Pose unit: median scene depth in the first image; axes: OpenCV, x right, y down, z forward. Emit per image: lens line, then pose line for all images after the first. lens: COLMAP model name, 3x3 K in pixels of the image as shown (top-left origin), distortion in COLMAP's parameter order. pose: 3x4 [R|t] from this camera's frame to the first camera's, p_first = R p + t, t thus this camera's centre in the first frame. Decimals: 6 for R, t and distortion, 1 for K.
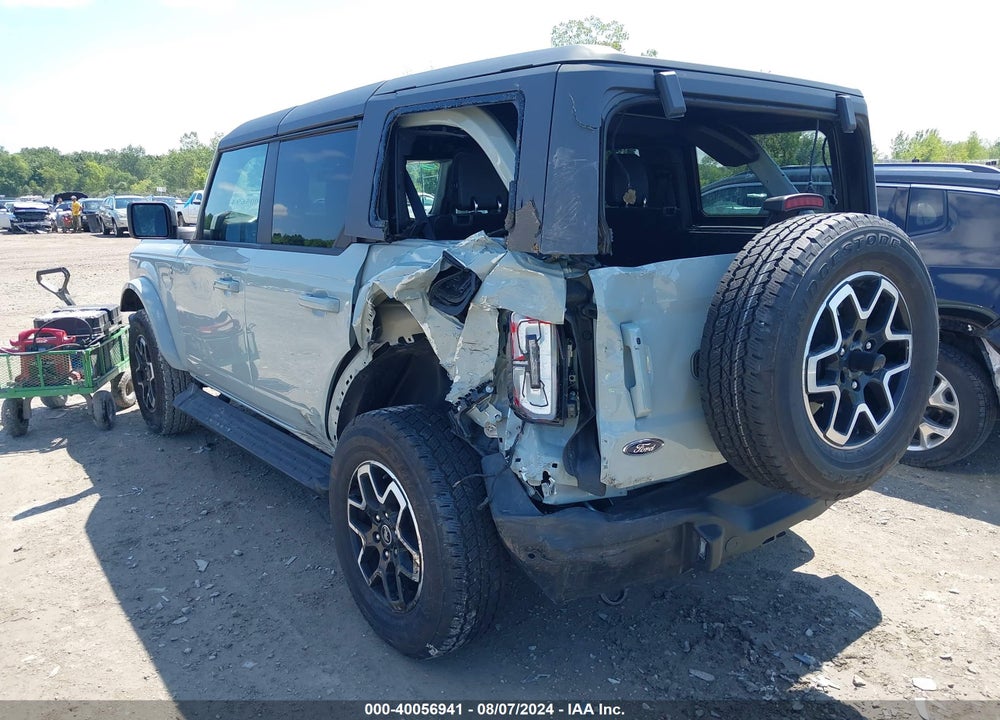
lens RADIAL K [[784.8, 0, 500.0], [0, 784.8, 360.0], [0, 0, 1]] dist [0.067869, -0.109555]
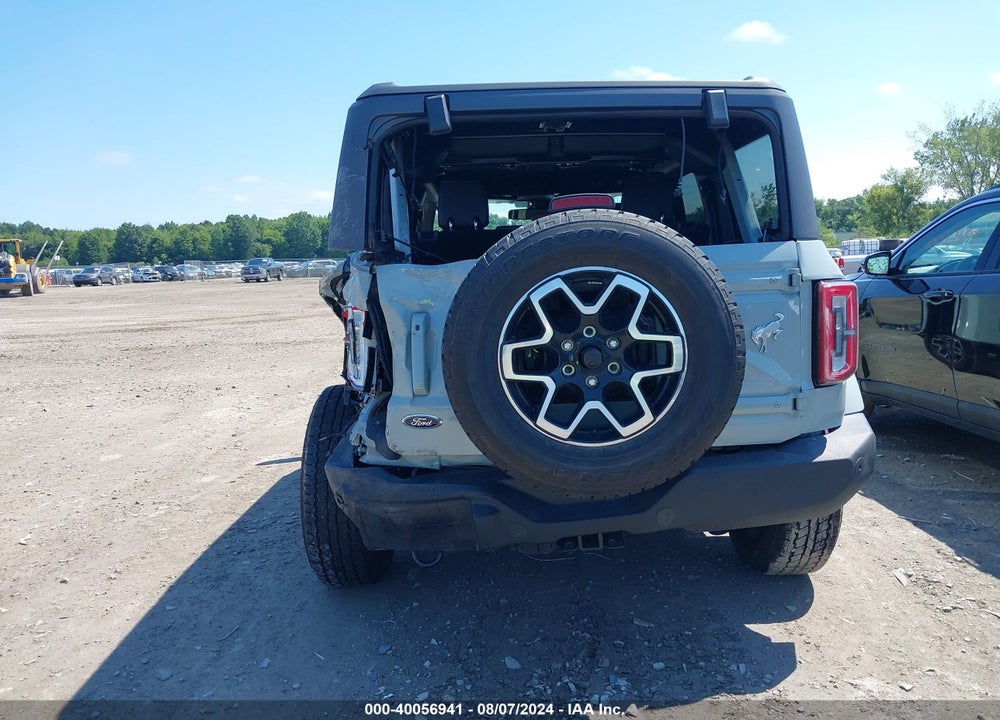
lens RADIAL K [[790.8, 0, 500.0], [0, 790.8, 360.0], [0, 0, 1]] dist [0.062418, -0.133268]
pose [[0.803273, 0.060650, -0.592515, 0.925159], [-0.100472, 0.994344, -0.034428, 0.048710], [0.587076, 0.087187, 0.804823, 0.135175]]
